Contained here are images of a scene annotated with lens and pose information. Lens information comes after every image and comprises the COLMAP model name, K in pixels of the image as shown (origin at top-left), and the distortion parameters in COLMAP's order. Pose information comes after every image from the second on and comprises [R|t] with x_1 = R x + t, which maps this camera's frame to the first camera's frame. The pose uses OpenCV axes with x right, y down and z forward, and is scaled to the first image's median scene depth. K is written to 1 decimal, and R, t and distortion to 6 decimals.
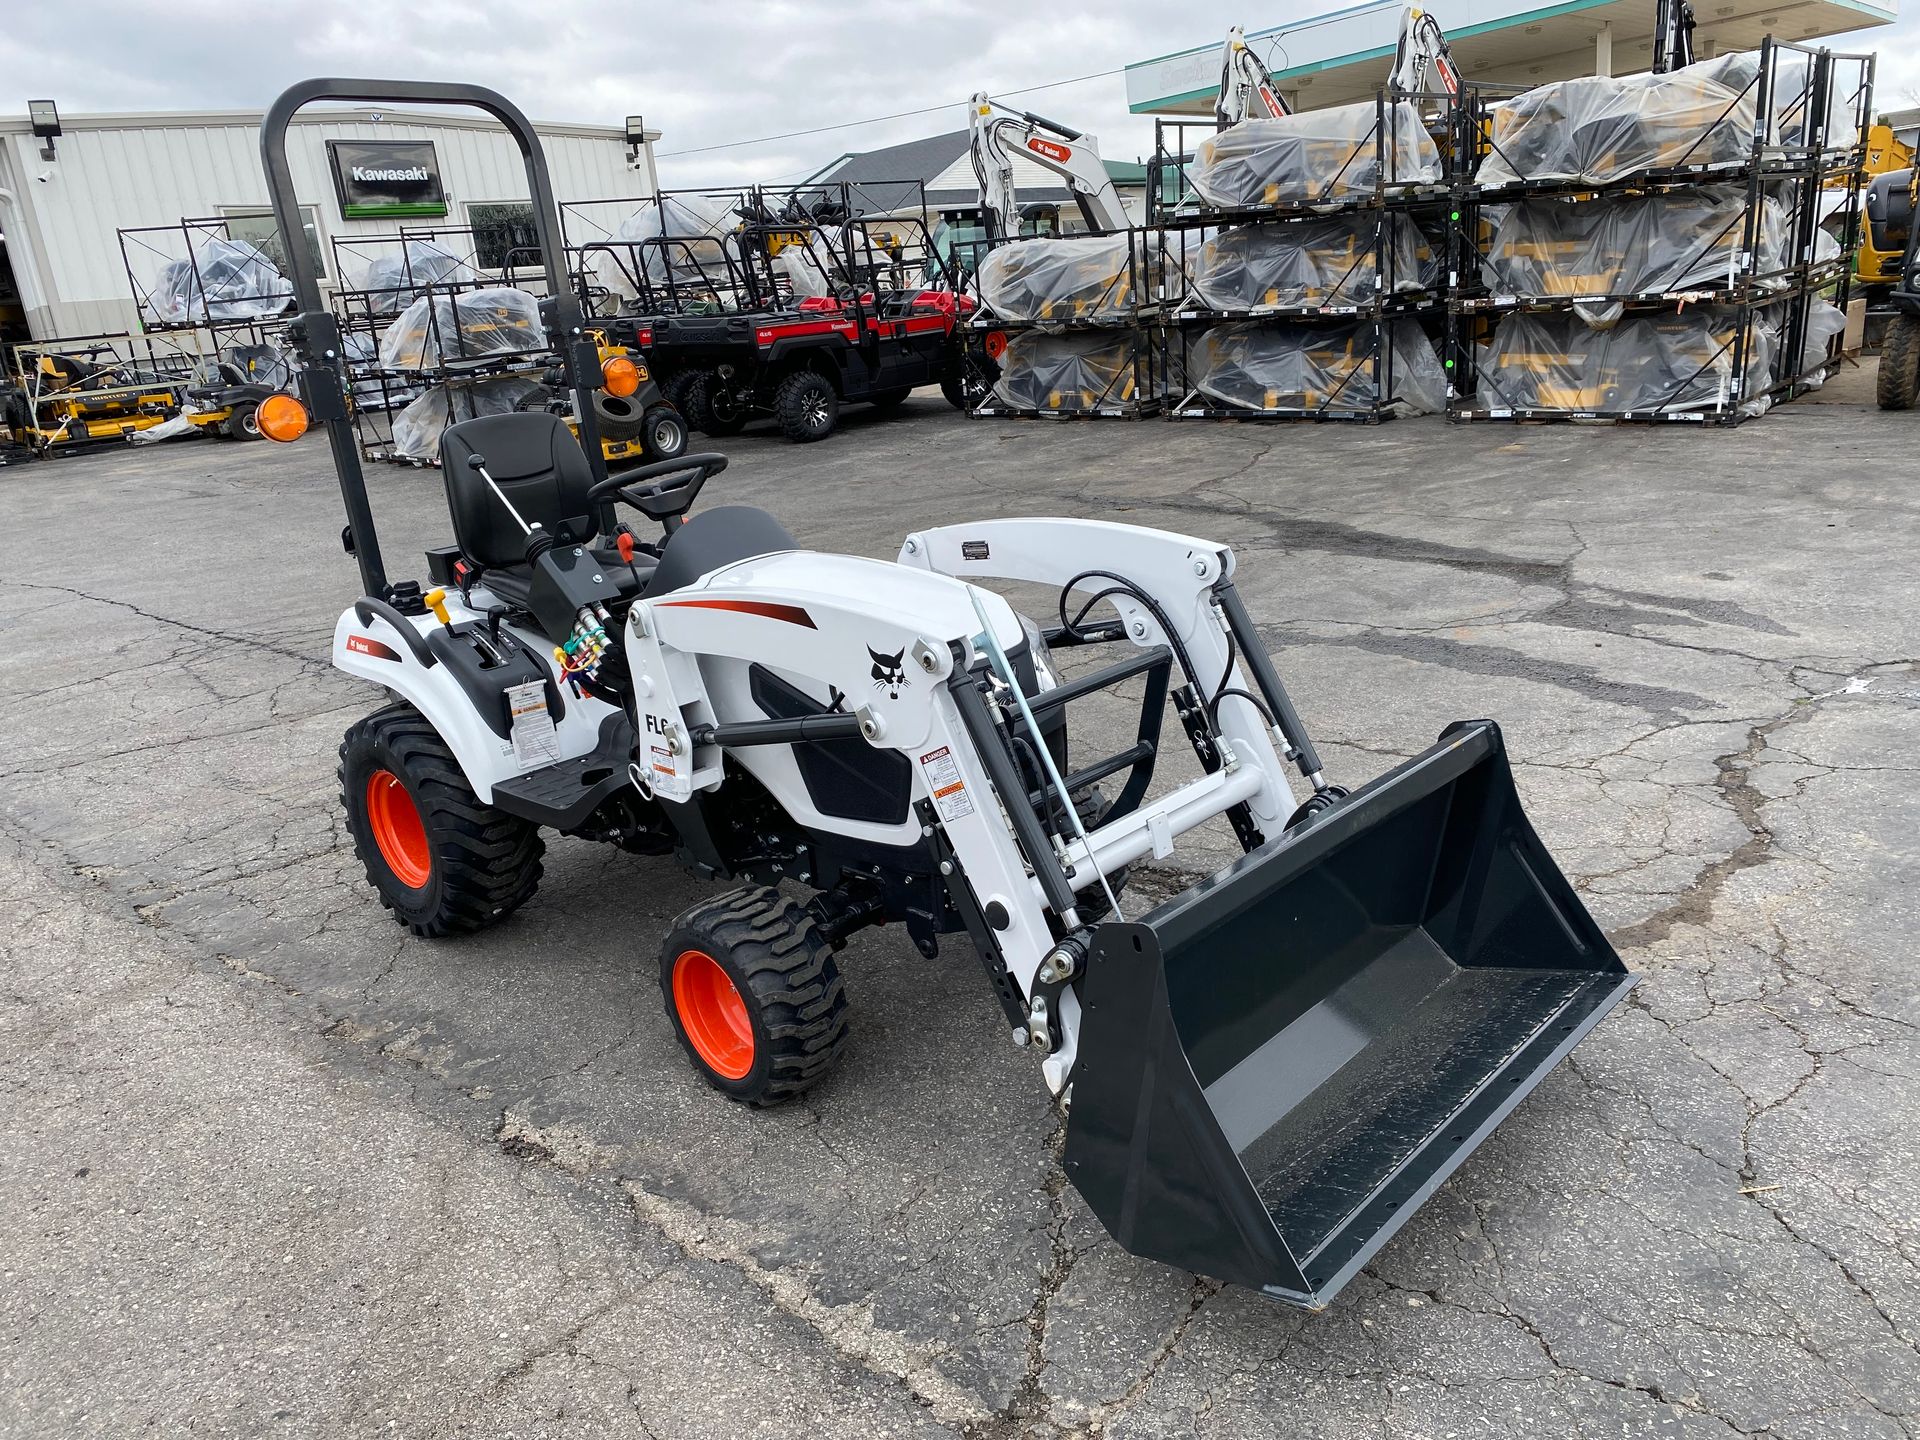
lens RADIAL K [[1466.9, 0, 957.0], [0, 1466.9, 723.7], [0, 0, 1]] dist [0.007653, -0.012238]
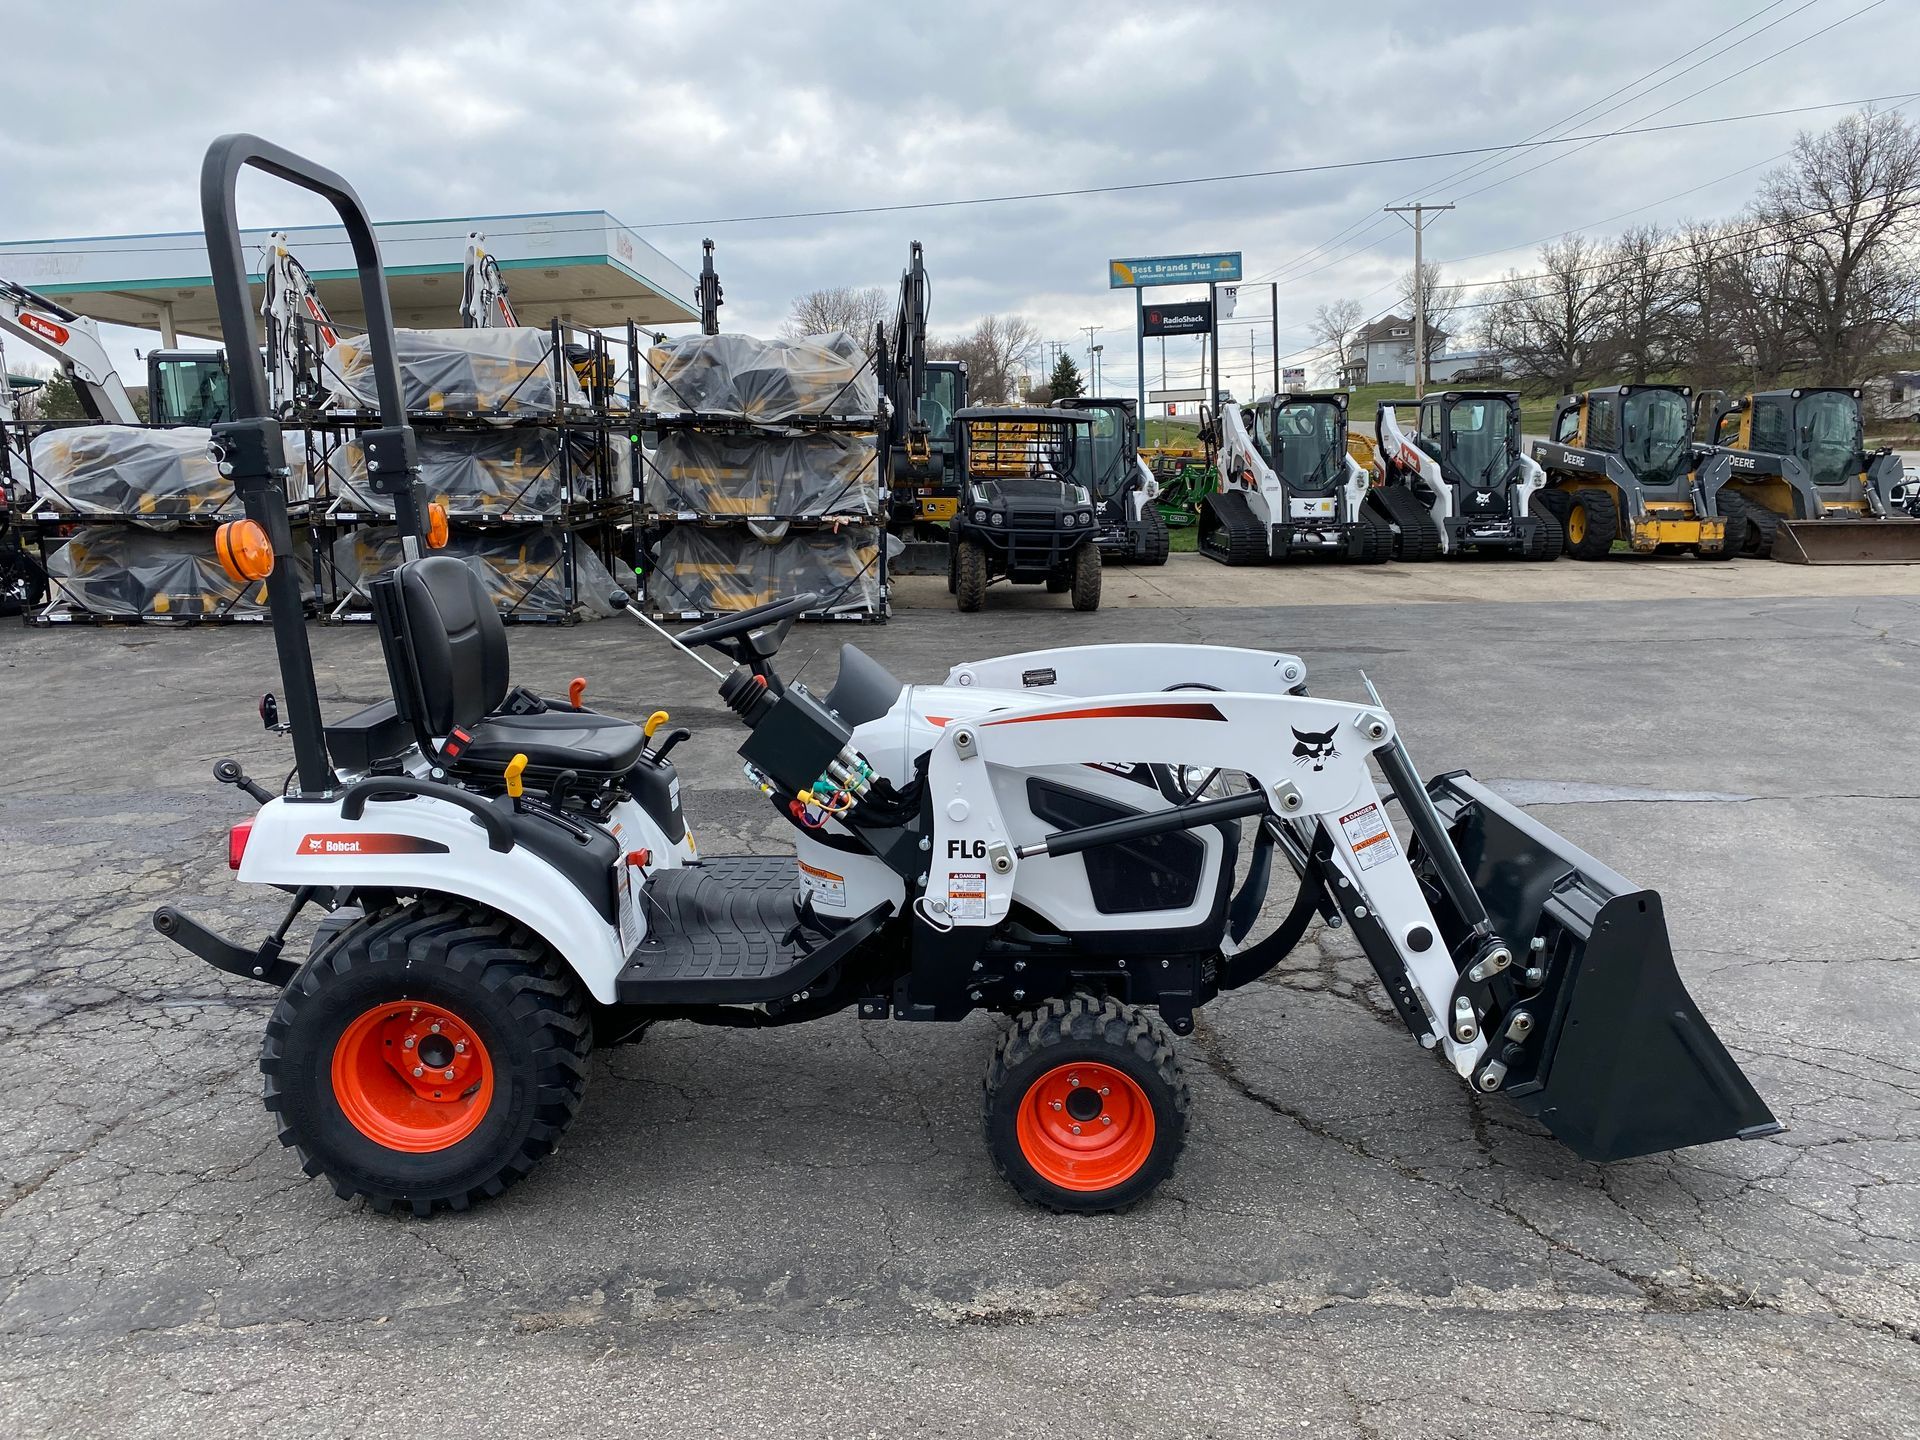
lens RADIAL K [[1457.9, 0, 998.2], [0, 1457.9, 720.9], [0, 0, 1]] dist [-0.006942, -0.001785]
pose [[0.713928, -0.046823, 0.698652, -0.243566], [0.153749, 0.983895, -0.091171, 0.002494], [-0.683131, 0.172507, 0.709629, 0.081139]]
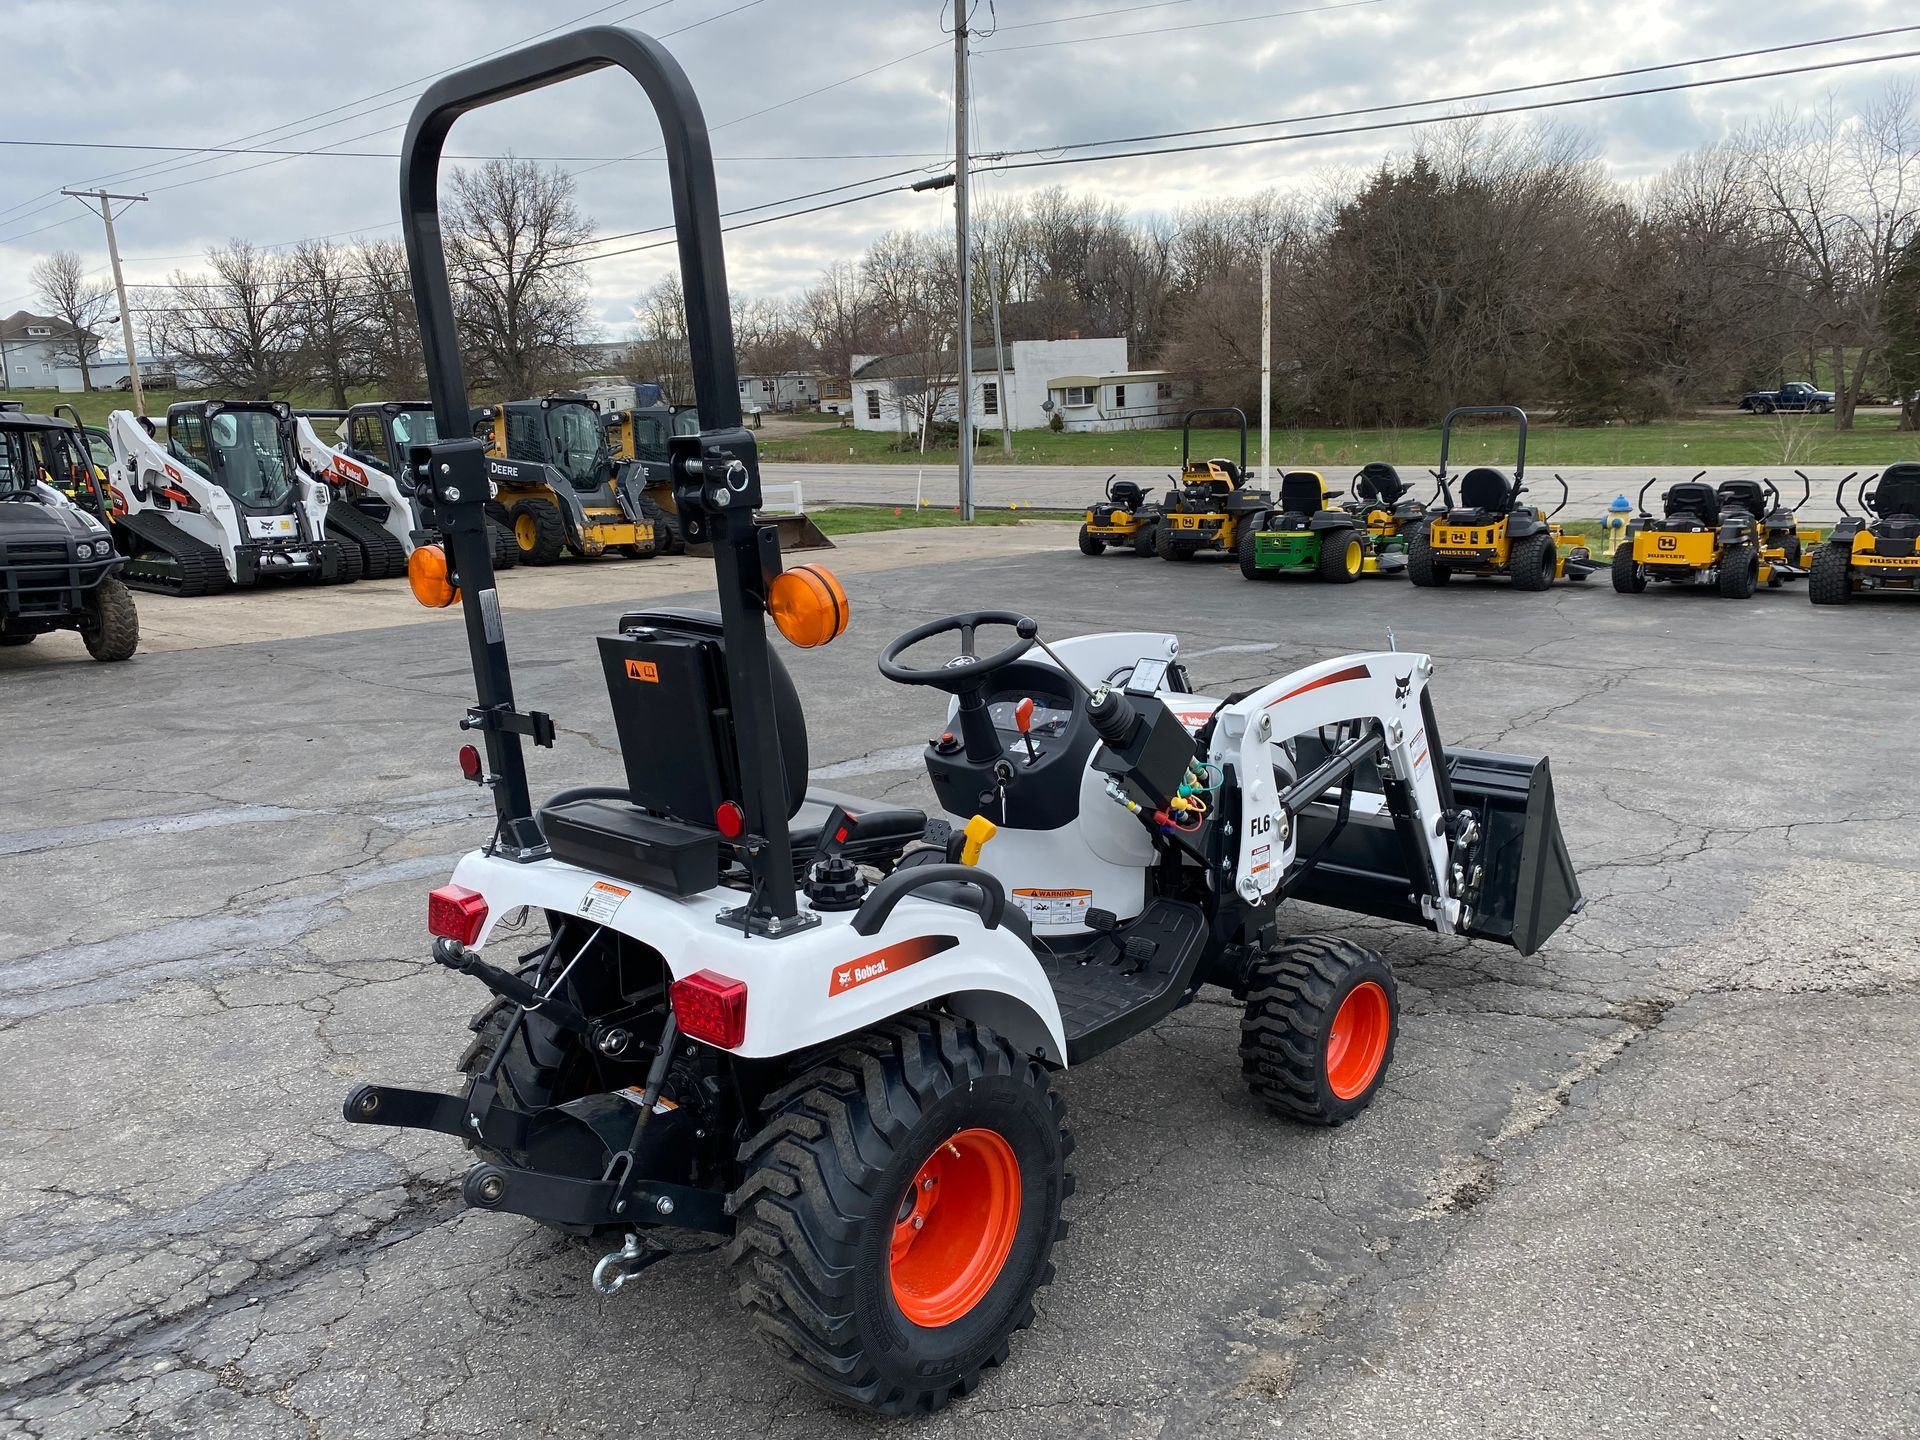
lens RADIAL K [[1448.8, 0, 967.4], [0, 1448.8, 713.4], [0, 0, 1]] dist [0.005166, -0.001447]
pose [[-0.037817, -0.092965, 0.994951, -0.345292], [0.311788, 0.944860, 0.100135, -0.068239], [-0.949399, 0.314001, -0.006747, 0.332811]]
